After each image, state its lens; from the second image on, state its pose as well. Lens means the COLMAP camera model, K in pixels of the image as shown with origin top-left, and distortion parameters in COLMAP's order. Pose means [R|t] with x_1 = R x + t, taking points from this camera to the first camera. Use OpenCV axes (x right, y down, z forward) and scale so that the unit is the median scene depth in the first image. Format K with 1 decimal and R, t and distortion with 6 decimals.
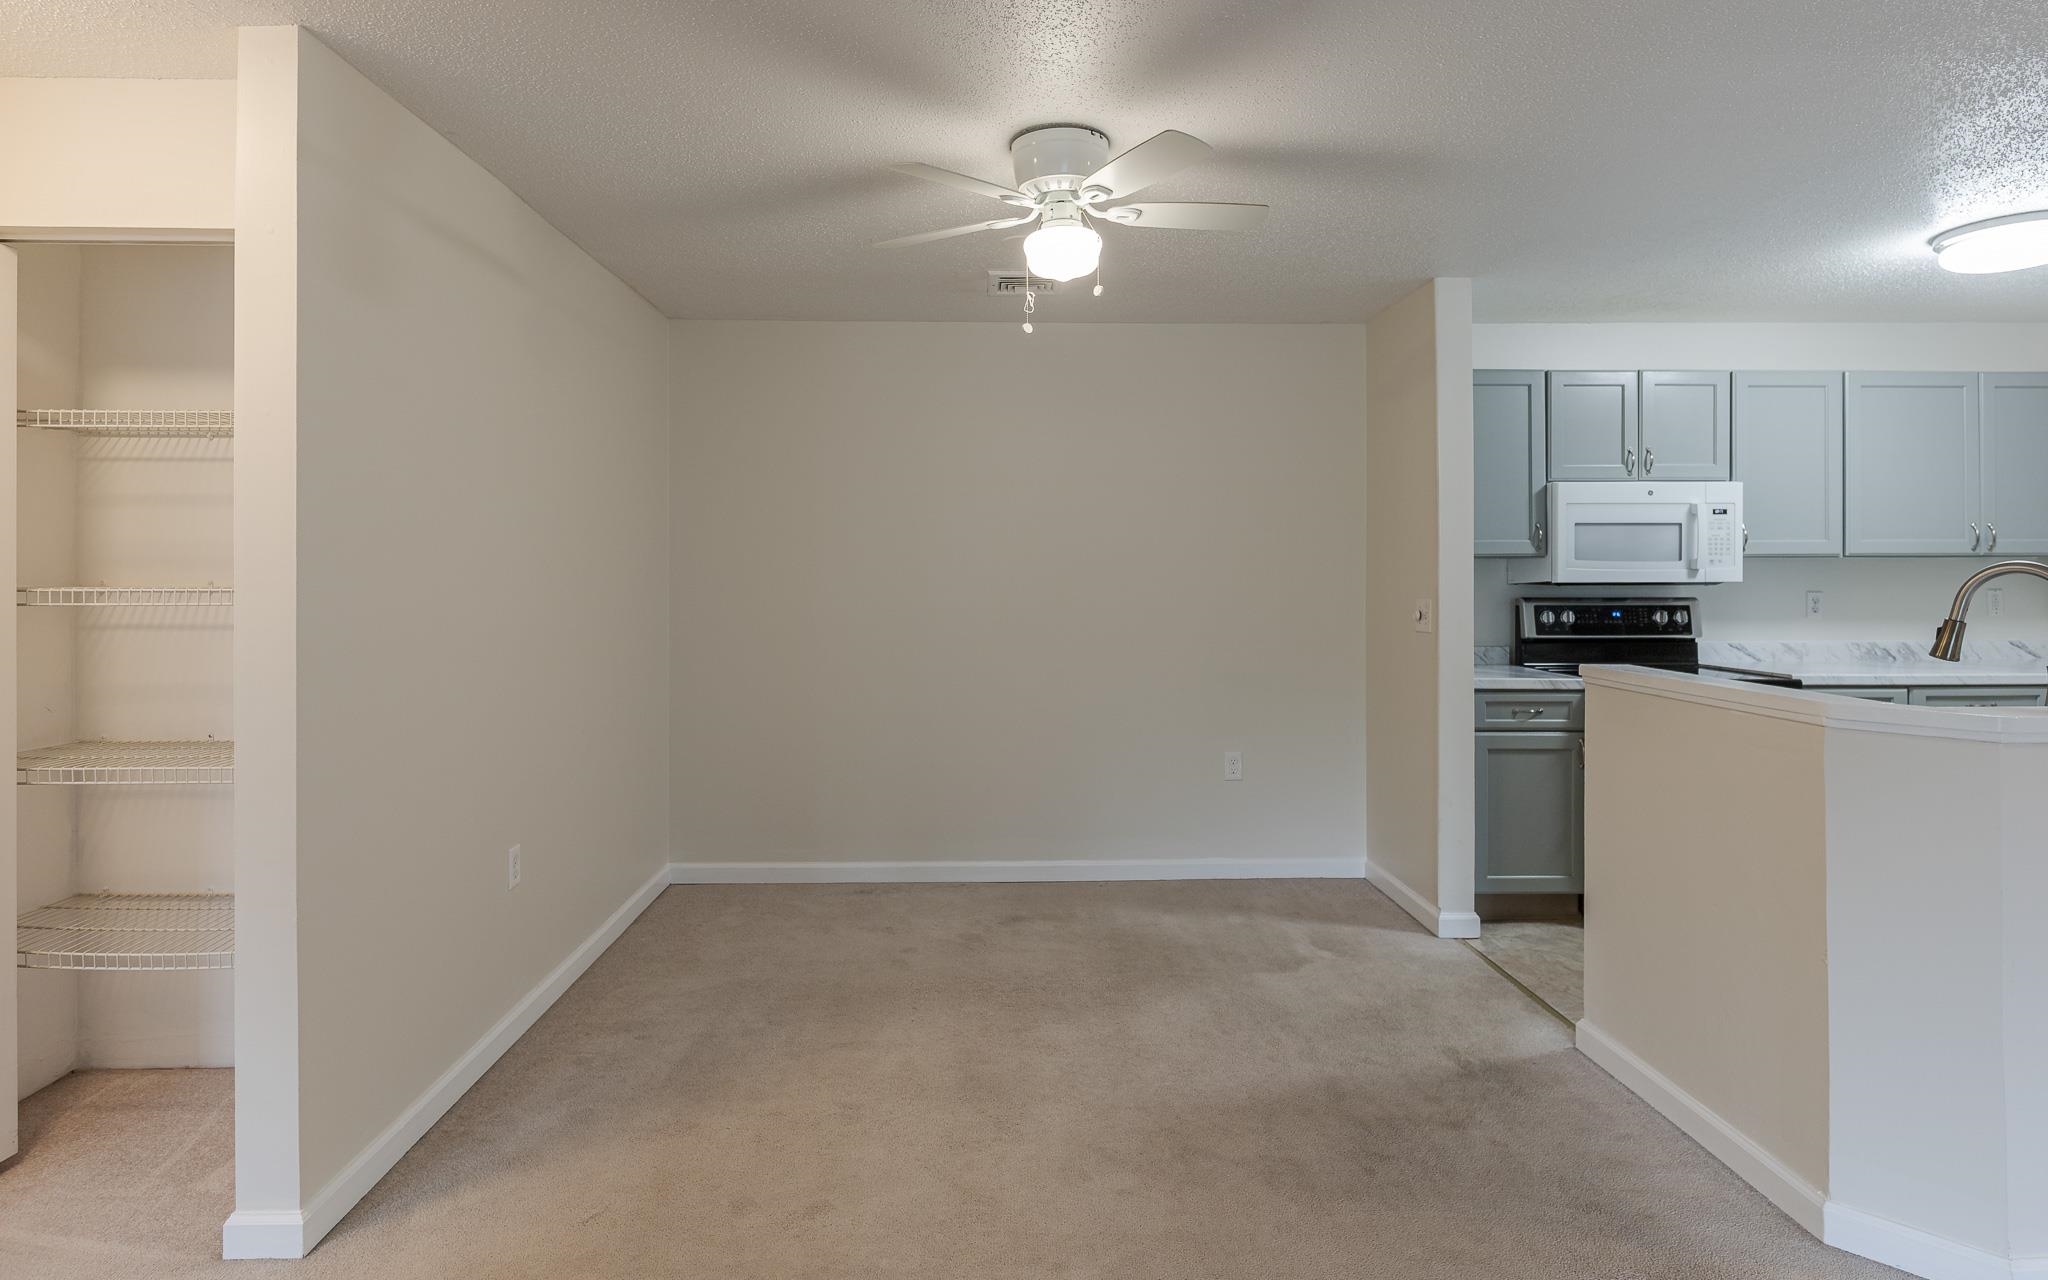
lens RADIAL K [[1060.0, 0, 1010.9], [0, 1060.0, 556.0], [0, 0, 1]] dist [-0.007051, -0.000750]
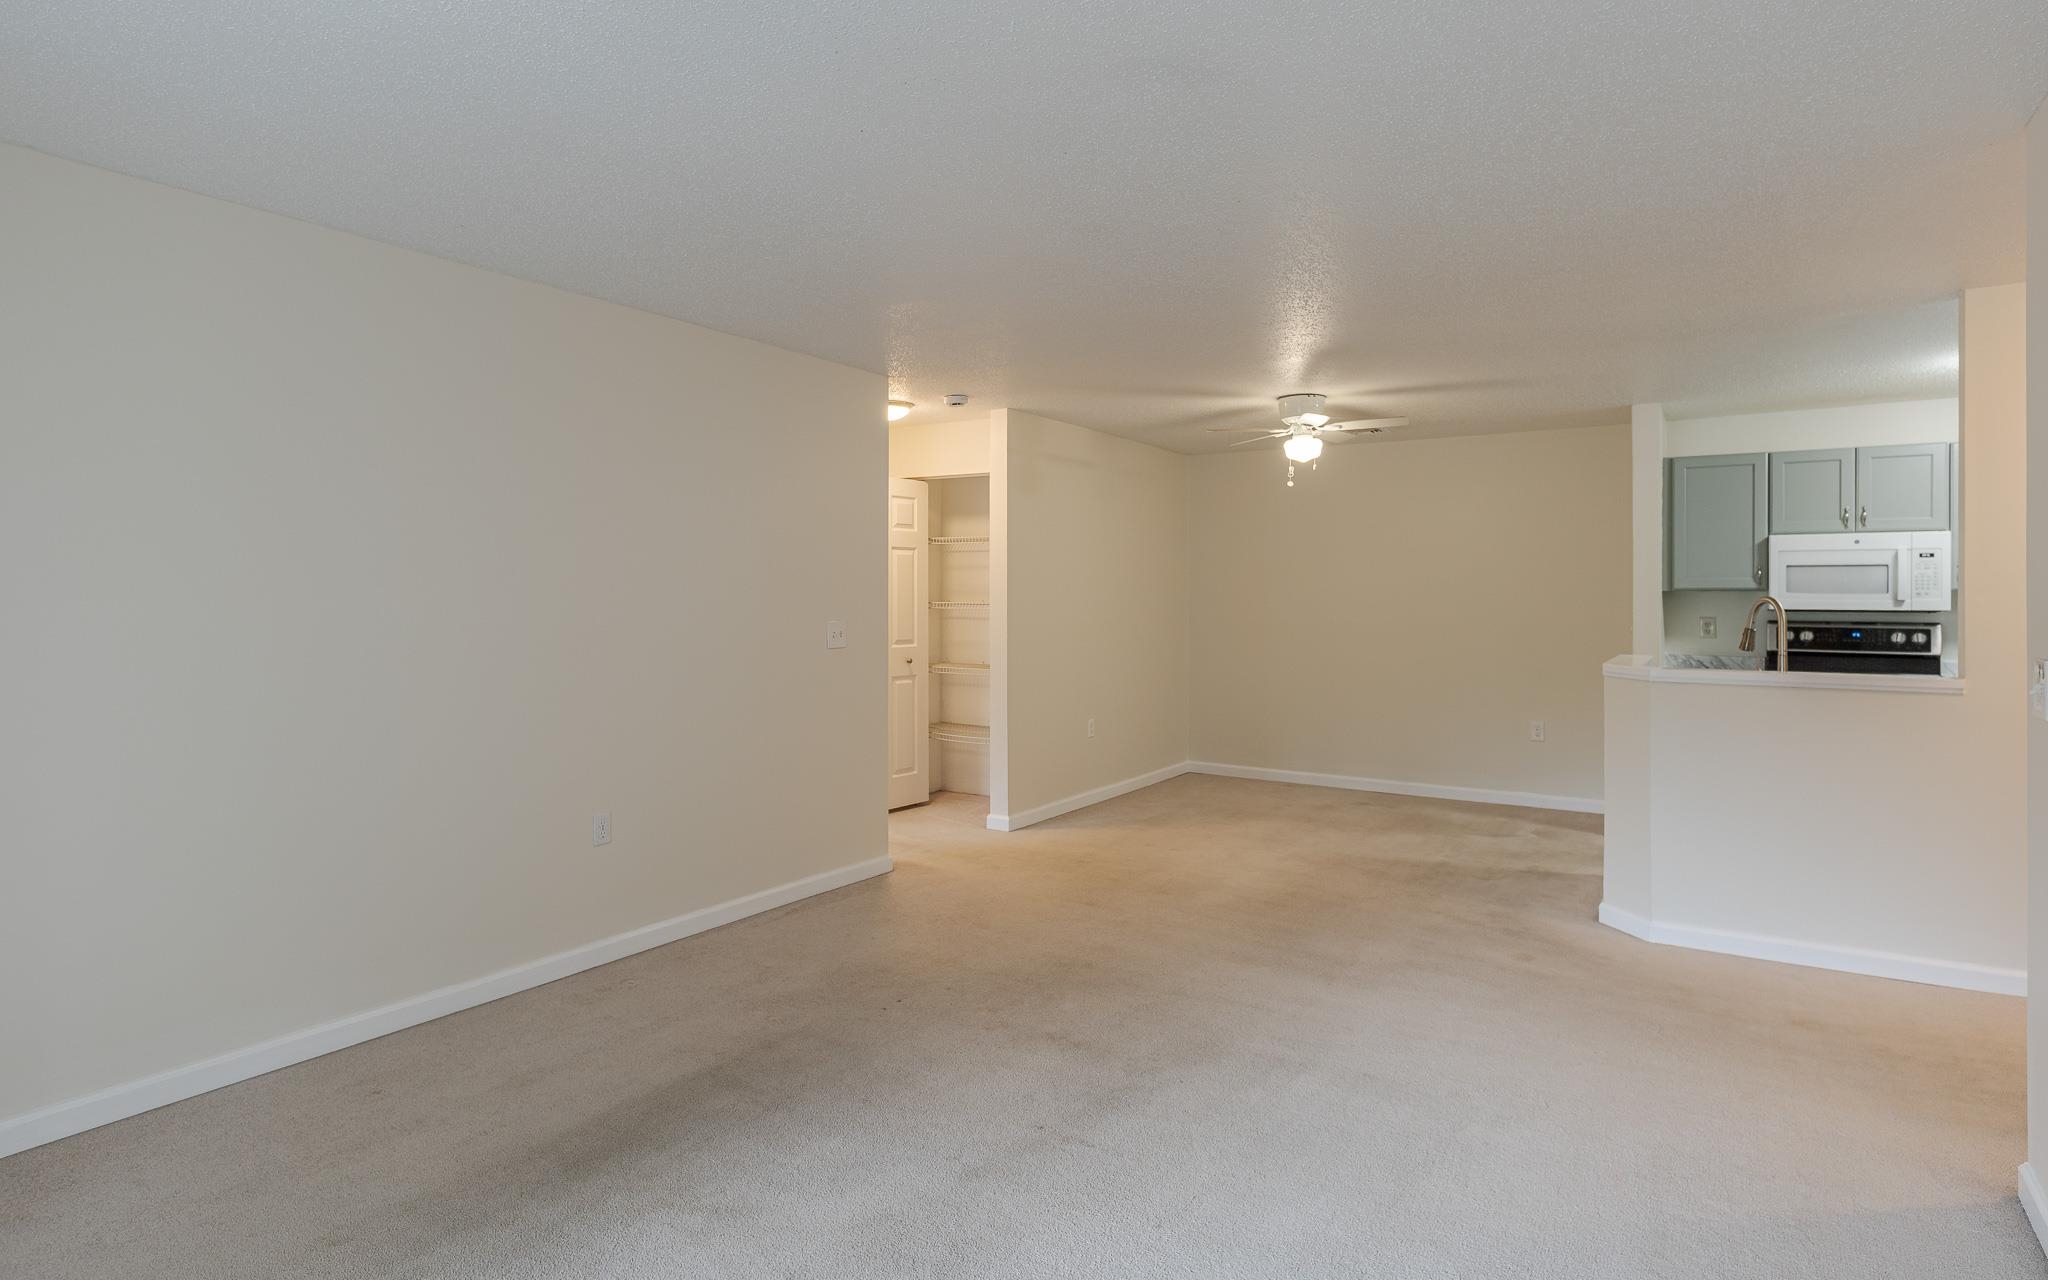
lens RADIAL K [[1060.0, 0, 1014.9], [0, 1060.0, 588.3], [0, 0, 1]] dist [-0.007051, -0.000750]
pose [[0.815246, 0.001551, -0.579113, 0.509717], [0.003375, 0.999967, 0.007430, -0.015035], [0.579105, -0.008012, 0.815213, -0.674274]]
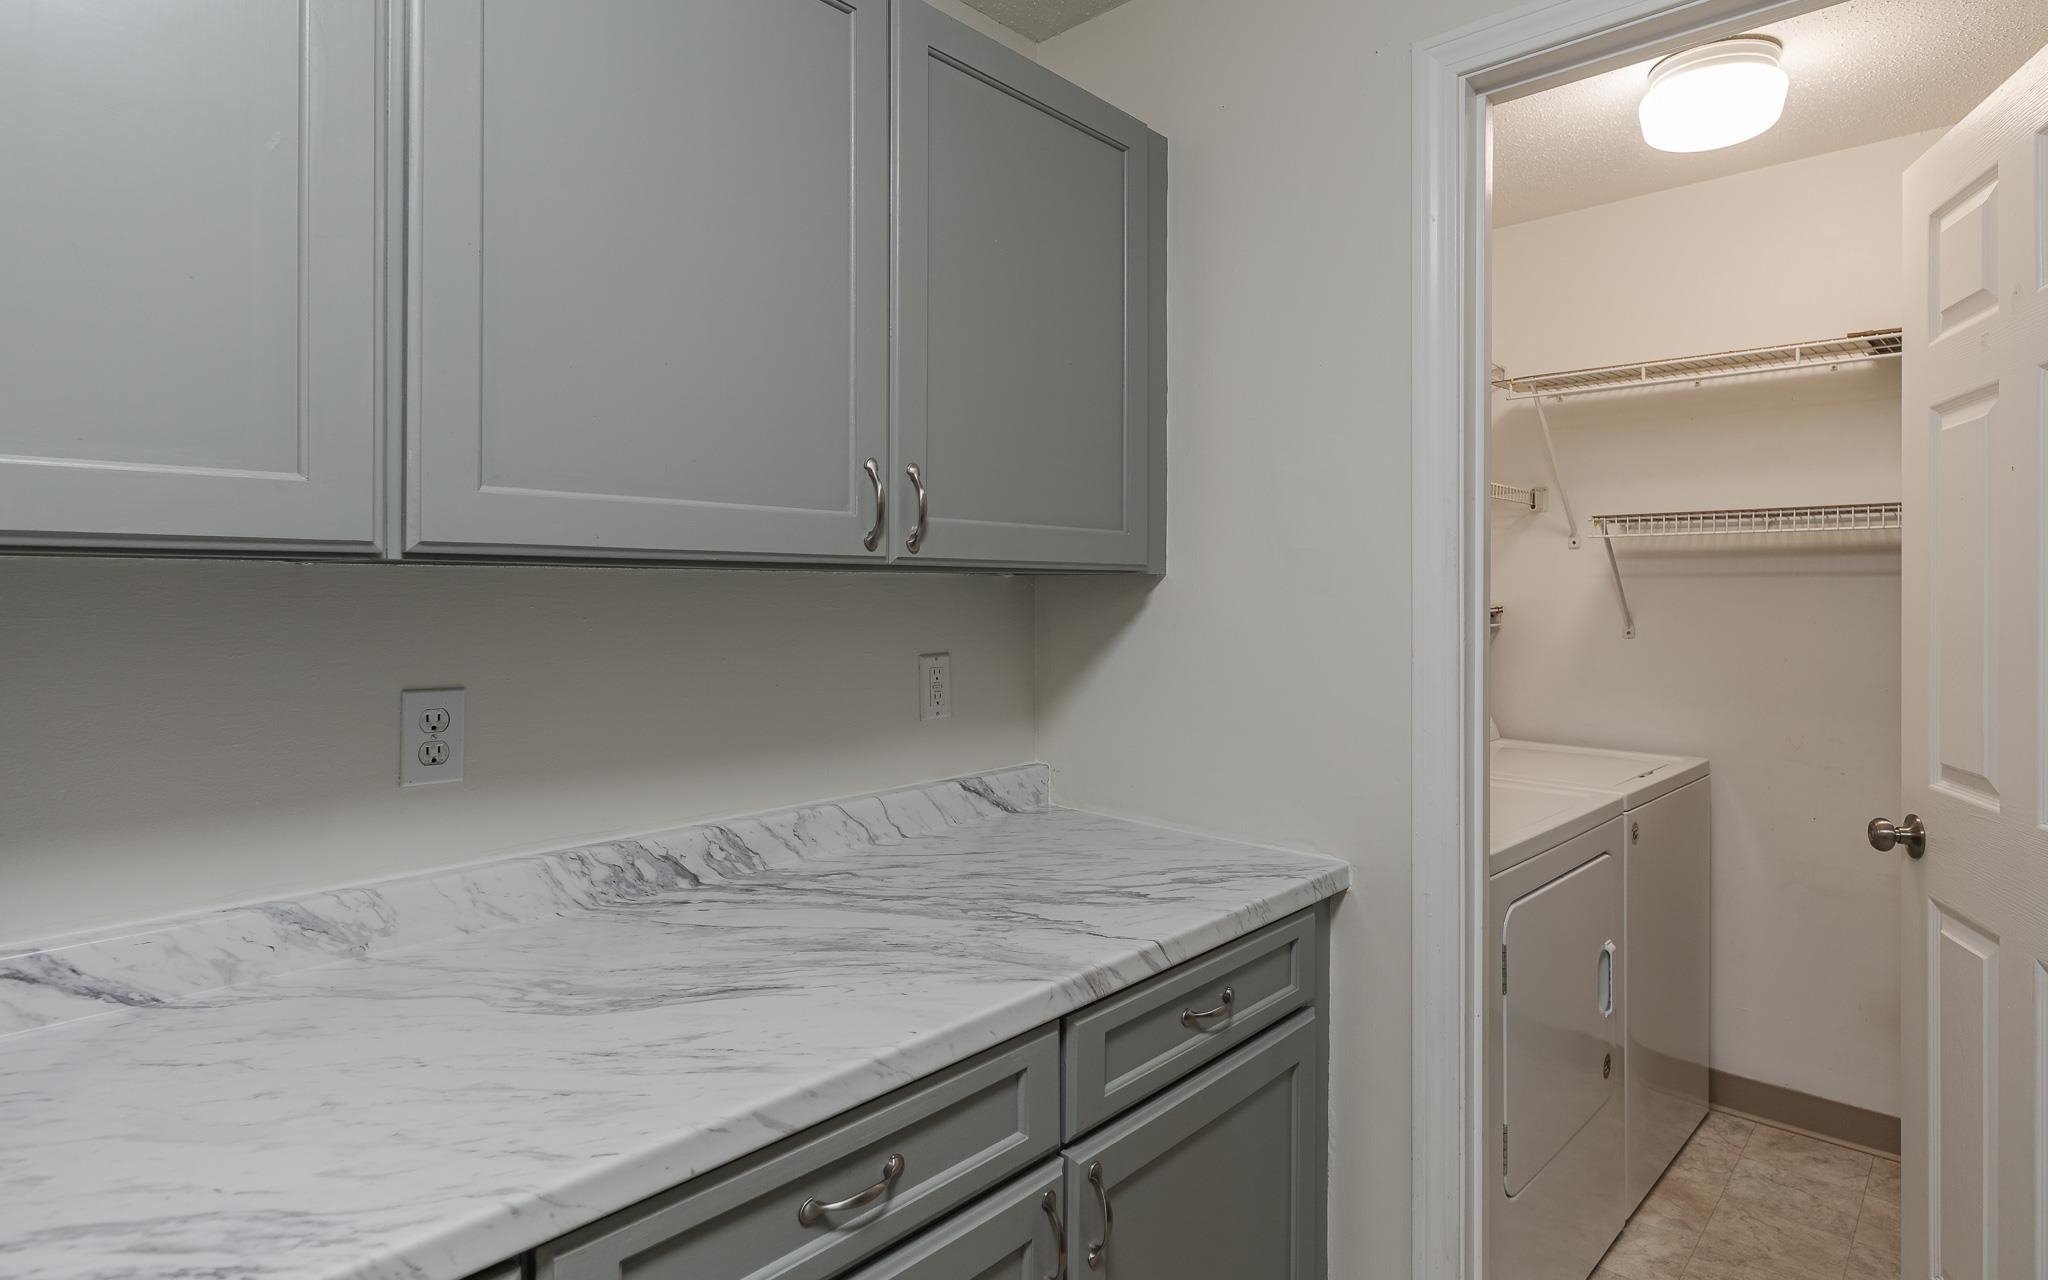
lens RADIAL K [[1060.0, 0, 1021.1], [0, 1060.0, 617.9], [0, 0, 1]] dist [-0.007051, -0.000750]
pose [[0.701313, -0.016483, 0.712663, 0.737130], [-0.011010, 0.999363, 0.033949, 0.004606], [-0.712768, -0.031656, 0.700685, 0.763879]]
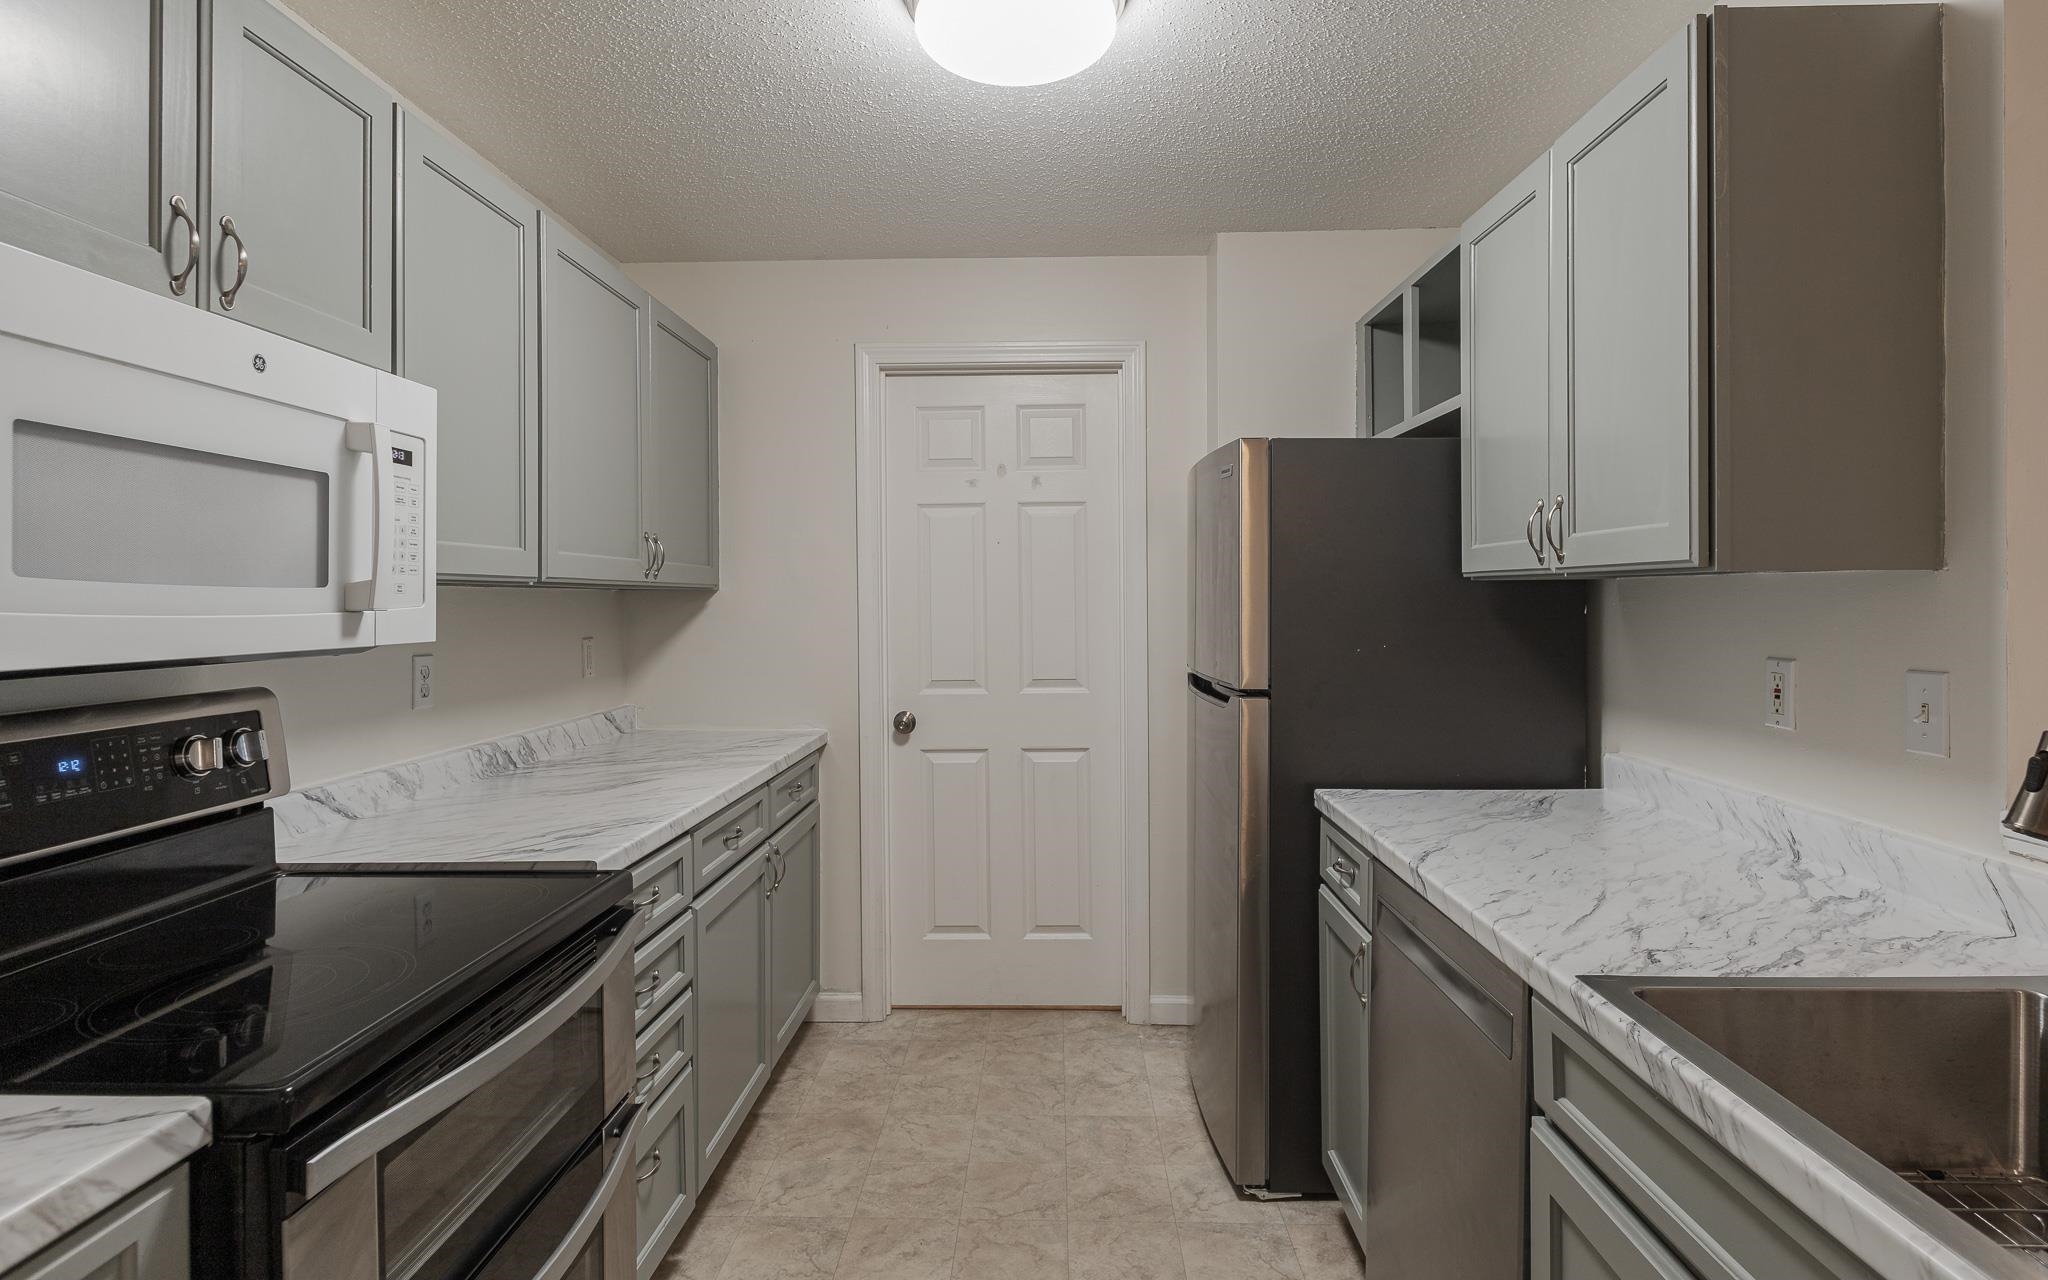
lens RADIAL K [[1060.0, 0, 1031.9], [0, 1060.0, 615.9], [0, 0, 1]] dist [-0.007051, -0.000750]
pose [[0.042834, -0.014665, 0.998975, 0.306047], [-0.004362, 0.999880, 0.014865, 0.007583], [-0.999073, -0.004994, 0.042765, 0.759327]]
